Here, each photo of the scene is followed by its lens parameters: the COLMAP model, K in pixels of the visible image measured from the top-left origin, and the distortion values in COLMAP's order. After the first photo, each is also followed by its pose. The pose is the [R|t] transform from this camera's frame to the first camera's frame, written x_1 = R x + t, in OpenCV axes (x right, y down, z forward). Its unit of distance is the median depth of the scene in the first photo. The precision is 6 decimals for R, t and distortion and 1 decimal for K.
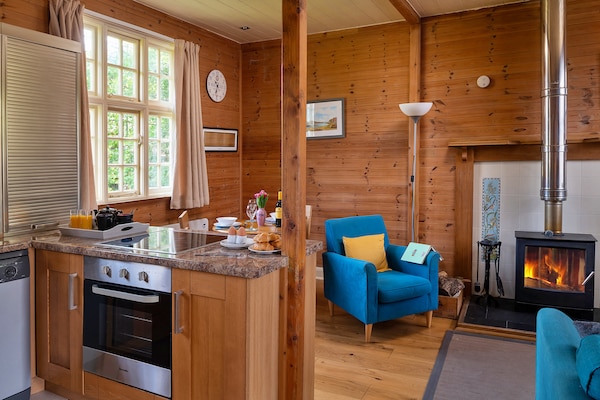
lens RADIAL K [[435.5, 0, 296.3], [0, 435.5, 176.0], [0, 0, 1]] dist [-0.005502, -0.001980]
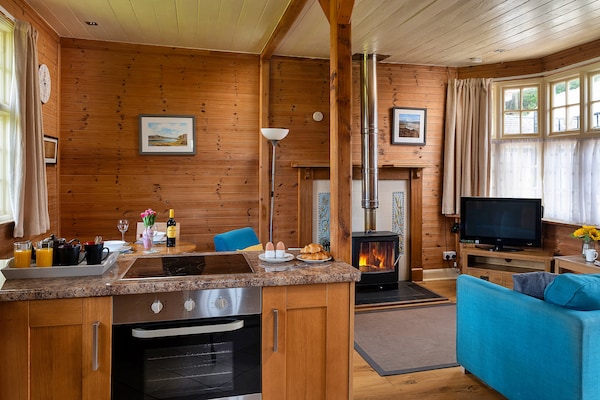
lens RADIAL K [[435.5, 0, 296.3], [0, 435.5, 176.0], [0, 0, 1]] dist [-0.005502, -0.001980]
pose [[0.747881, 0.013014, 0.663705, -0.456455], [0.008899, 0.999521, -0.029627, -0.006980], [-0.663773, 0.028064, 0.747408, 0.100954]]
